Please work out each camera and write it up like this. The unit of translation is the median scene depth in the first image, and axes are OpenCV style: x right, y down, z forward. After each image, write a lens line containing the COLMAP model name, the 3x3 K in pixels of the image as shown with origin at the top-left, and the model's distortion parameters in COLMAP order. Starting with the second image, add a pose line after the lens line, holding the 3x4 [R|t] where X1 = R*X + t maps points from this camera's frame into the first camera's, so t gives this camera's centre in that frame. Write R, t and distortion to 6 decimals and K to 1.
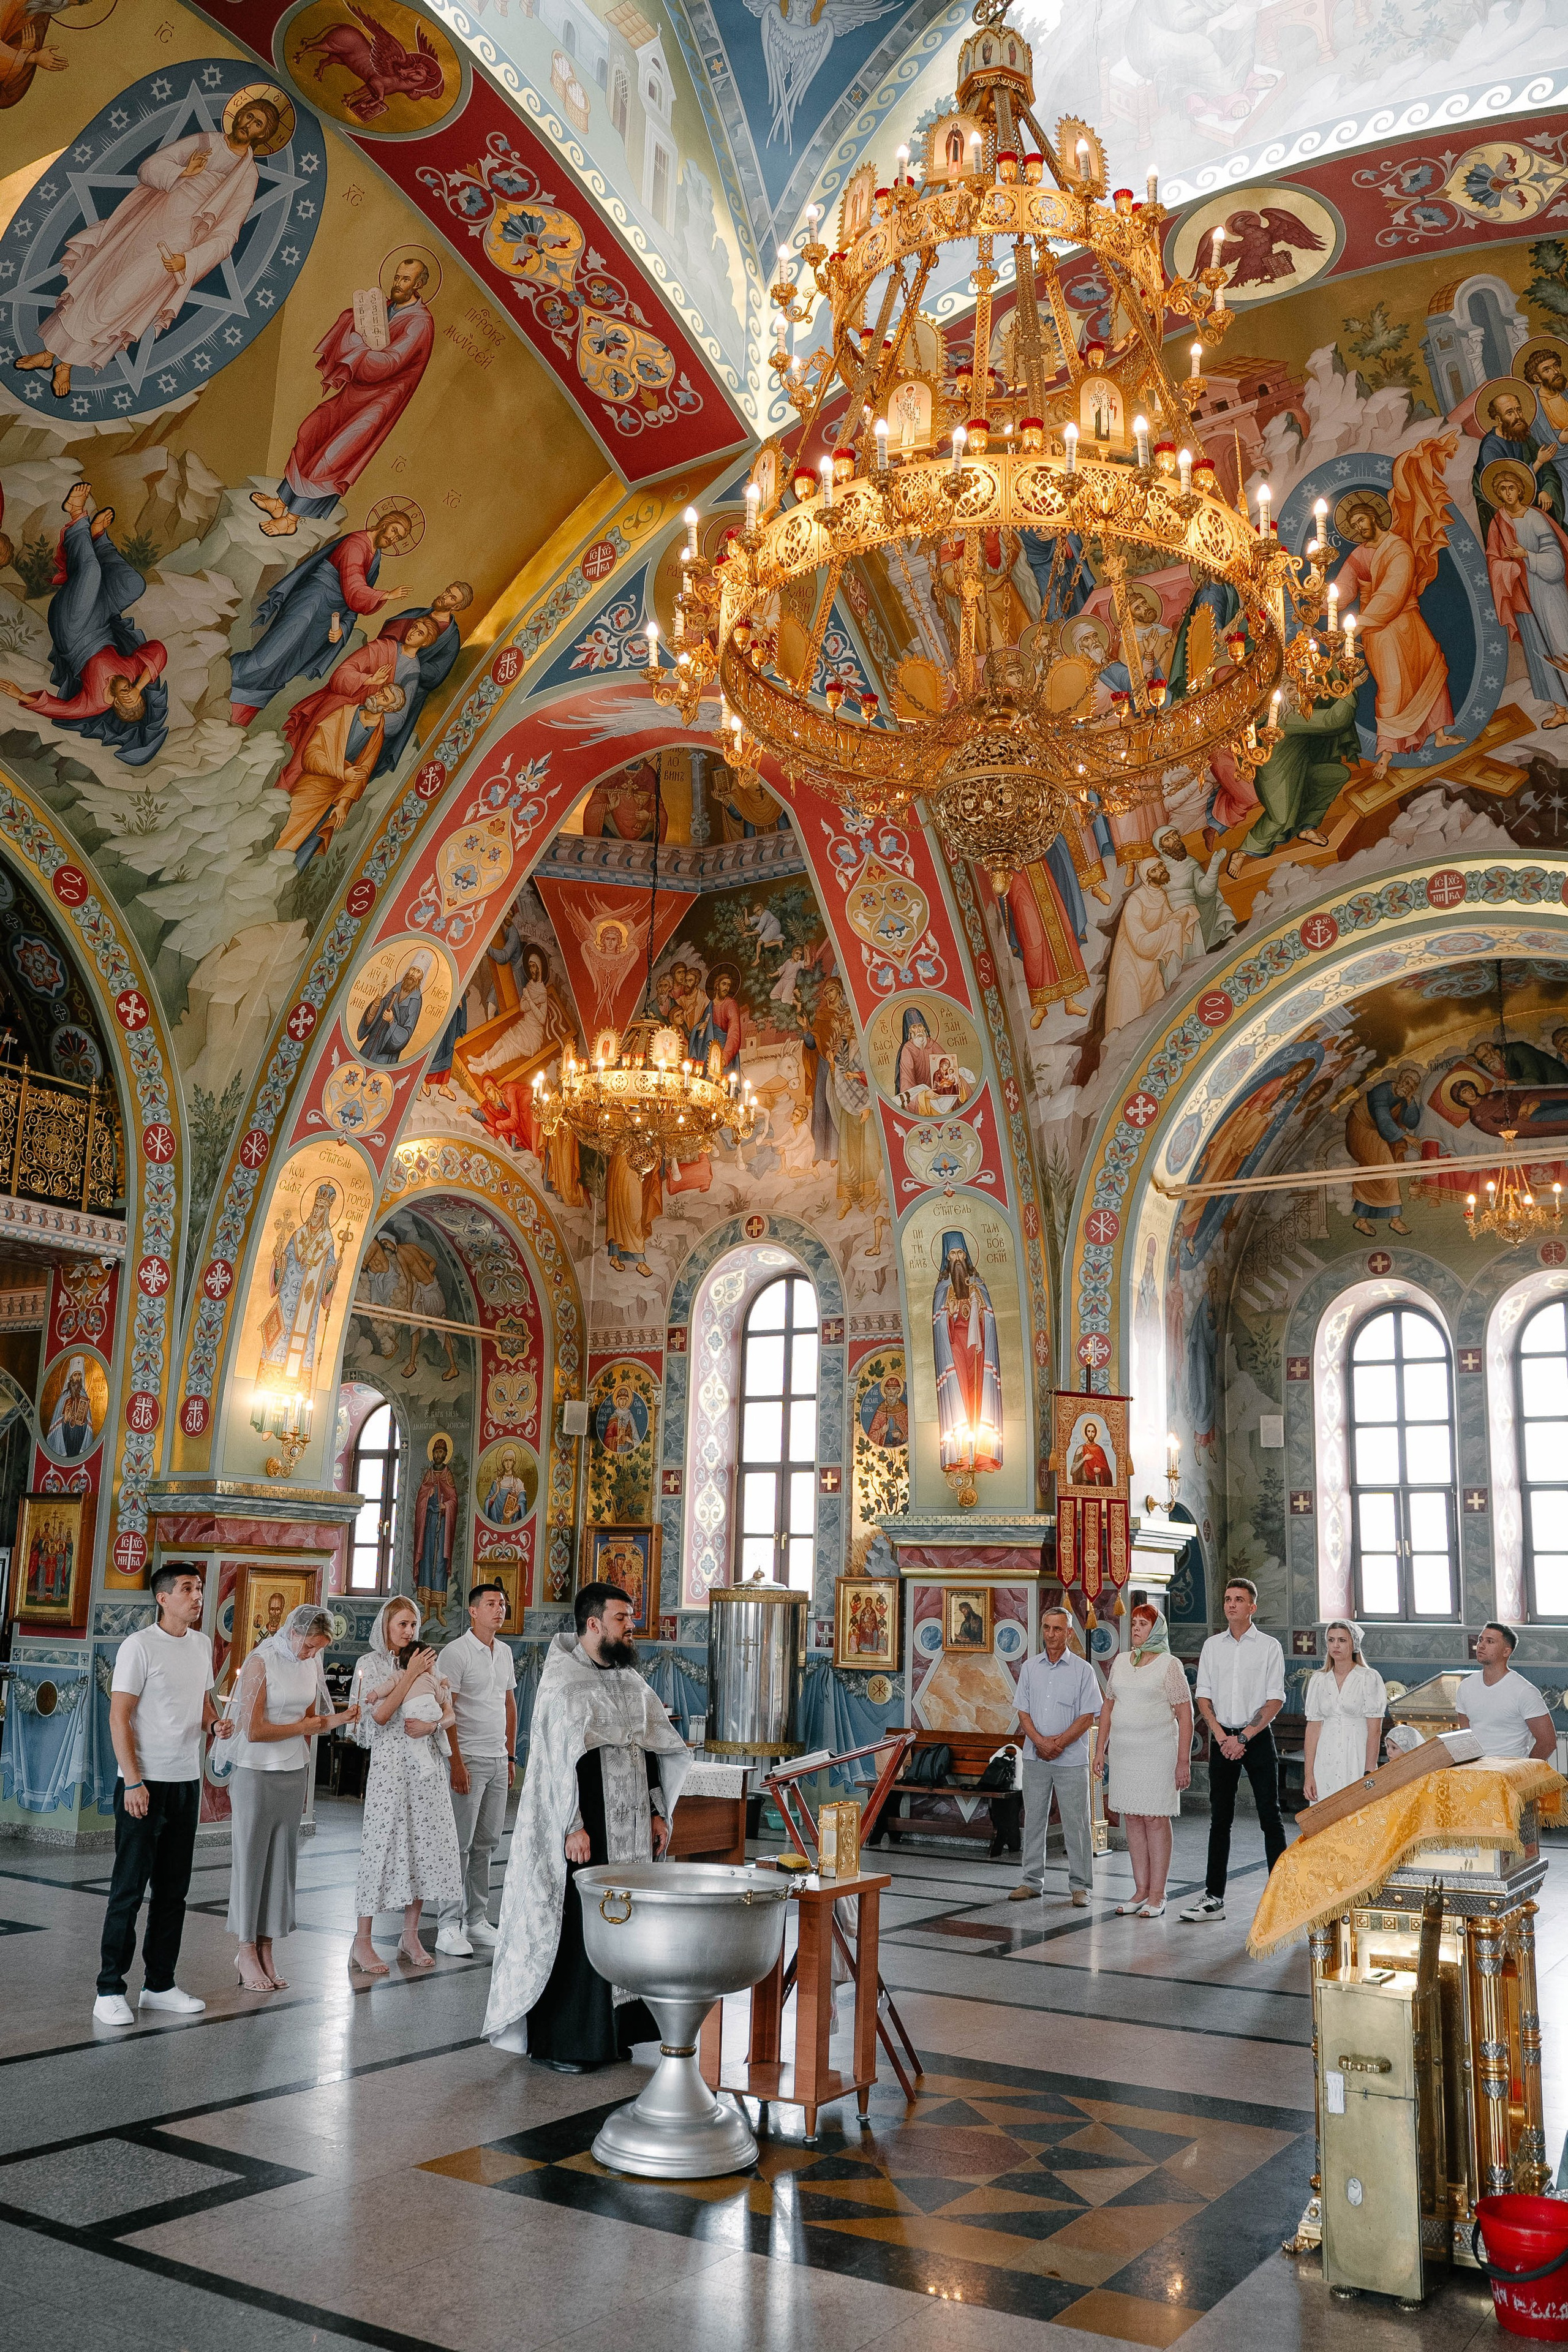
lens RADIAL K [[1967.4, 0, 768.4], [0, 1967.4, 1153.4], [0, 0, 1]] dist [-0.110440, 0.087617]
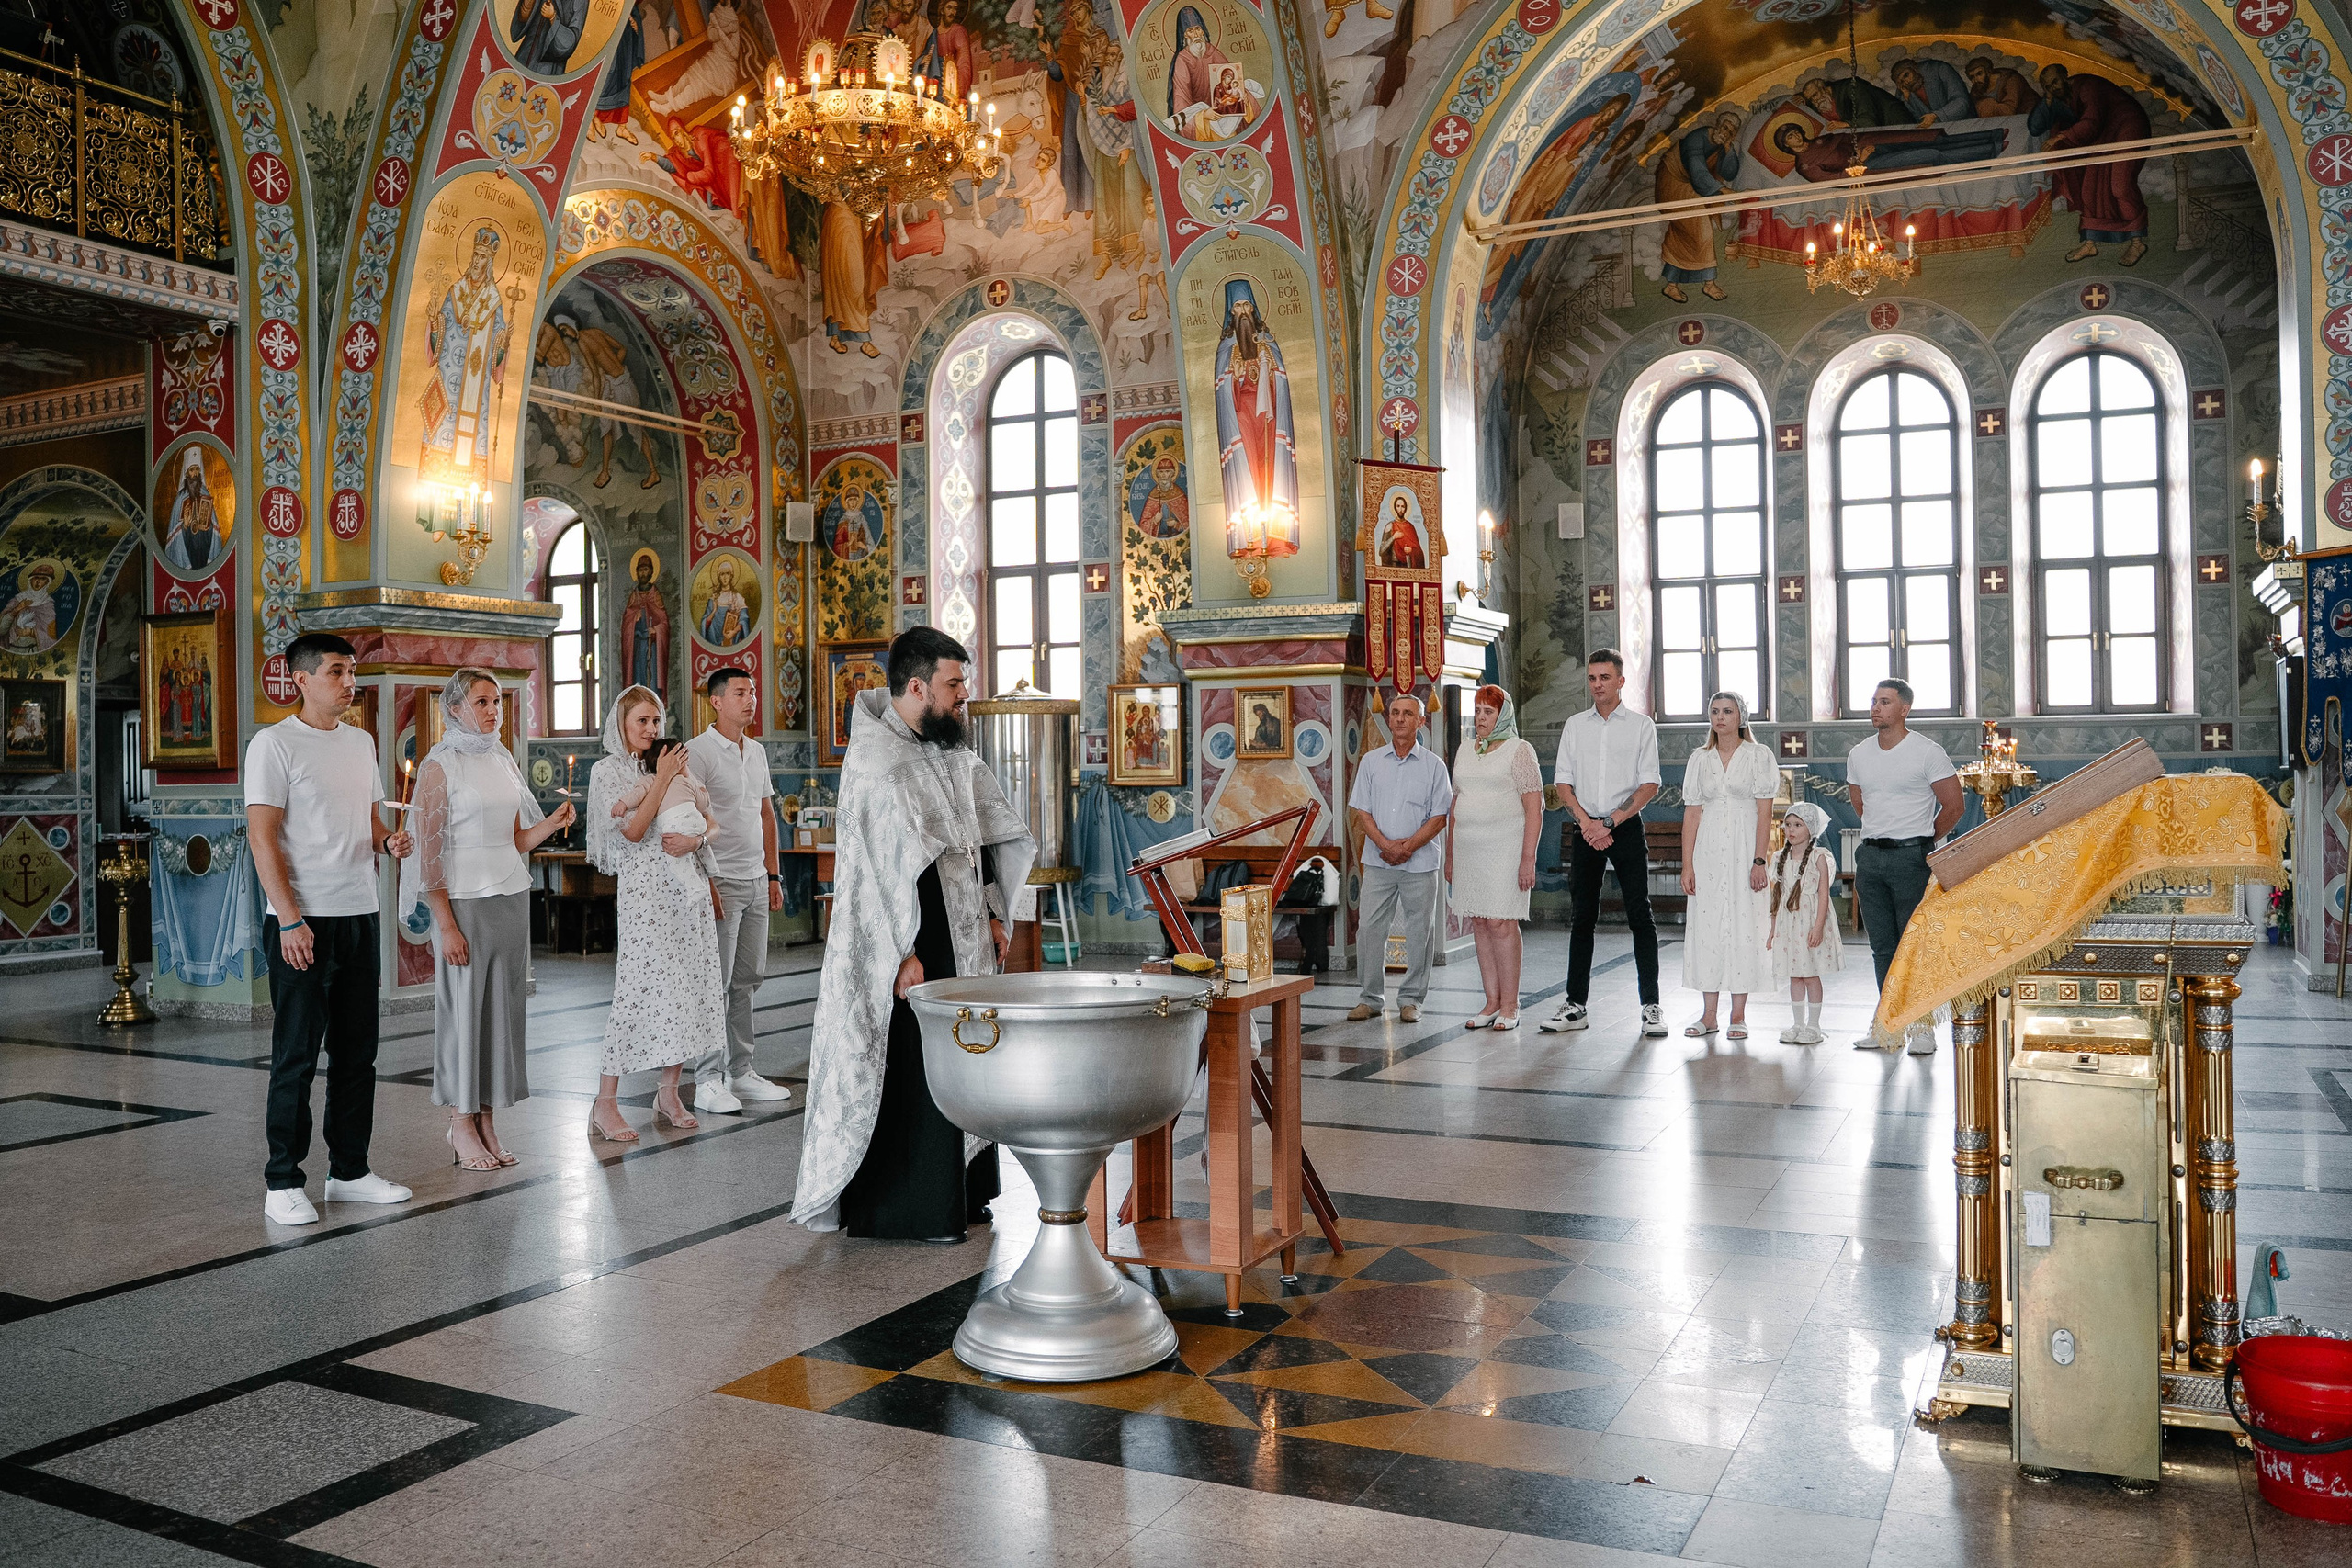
lens RADIAL K [[1967.3, 0, 1162.6], [0, 1967.3, 778.1], [0, 0, 1]] dist [-0.110440, 0.087617]
pose [[0.994402, -0.041354, 0.097229, -0.030970], [0.017918, 0.972897, 0.230542, 0.054631], [-0.104128, -0.227509, 0.968193, 0.129092]]
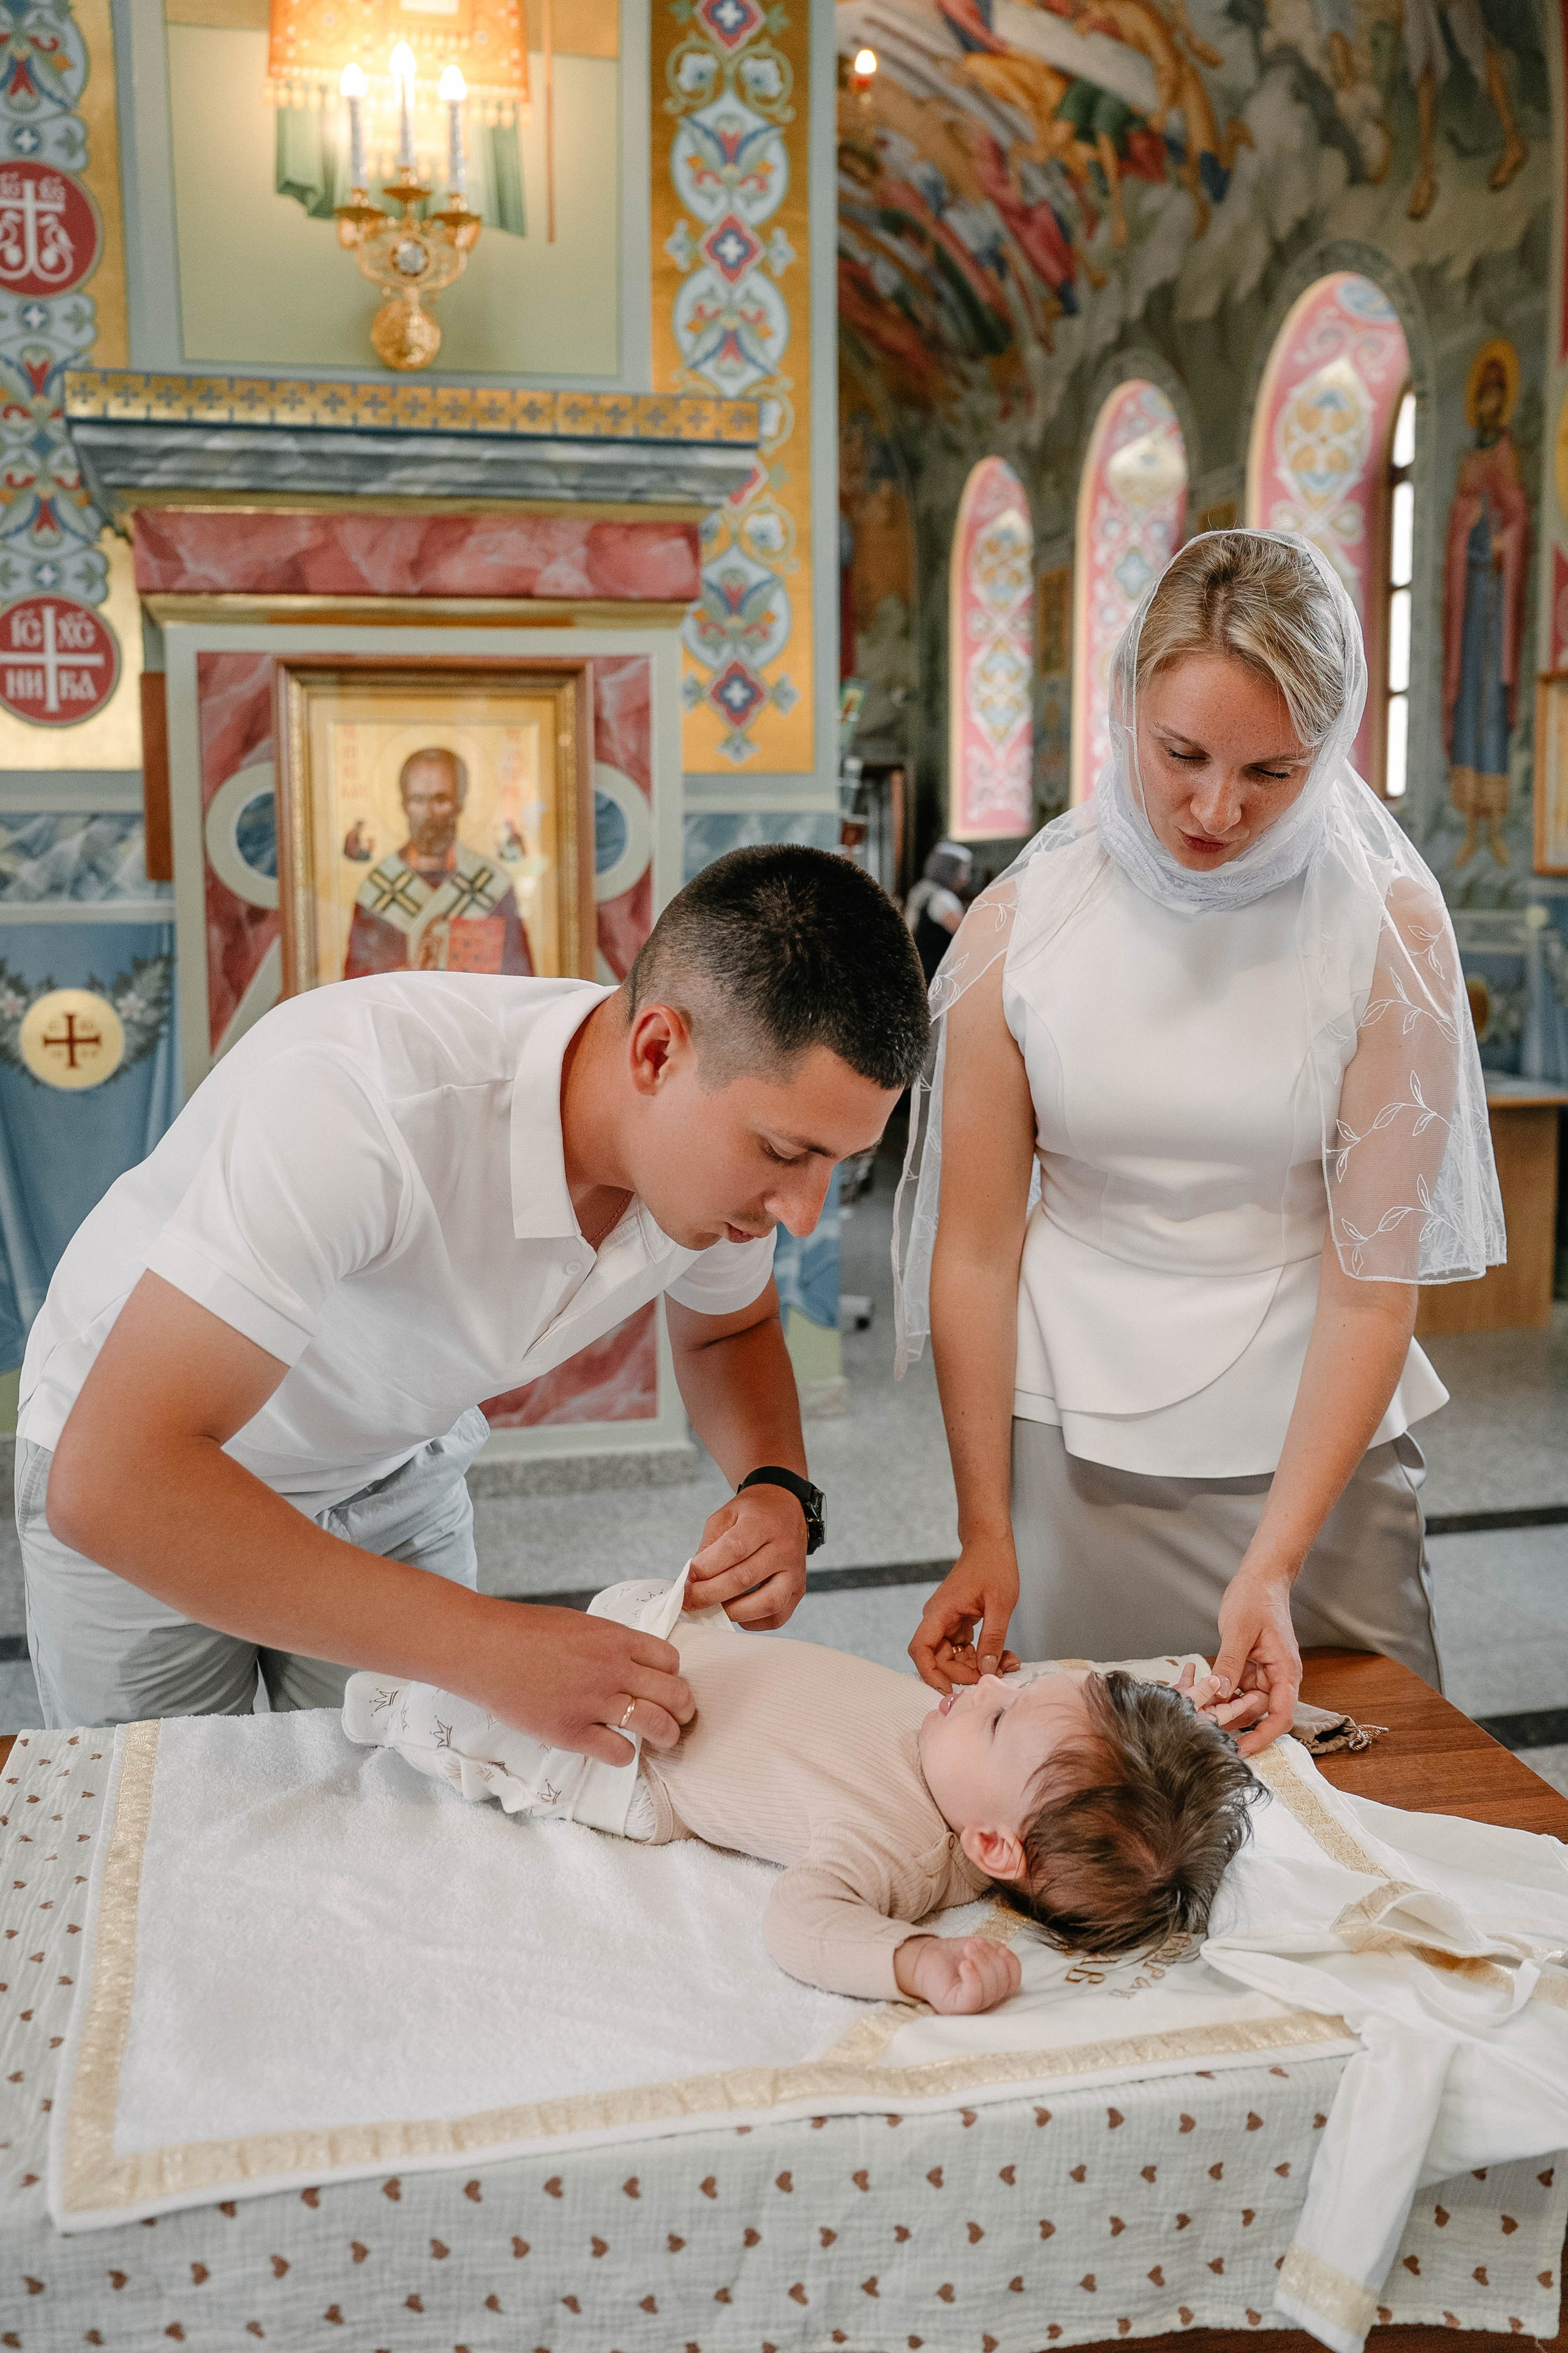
lens RADIAL K [[2090.3, 0, 784.0], [0, 2090.3, 1176.5], [0, 0, 1]] dist [0.001456, 0.003035]
pose [[0.718737, 0.058339, -0.692830, 0.020617], [0.185117, 0.944449, 0.271565, 0.188143], [0.670186, -0.323439, 0.668011, 0.708053]]
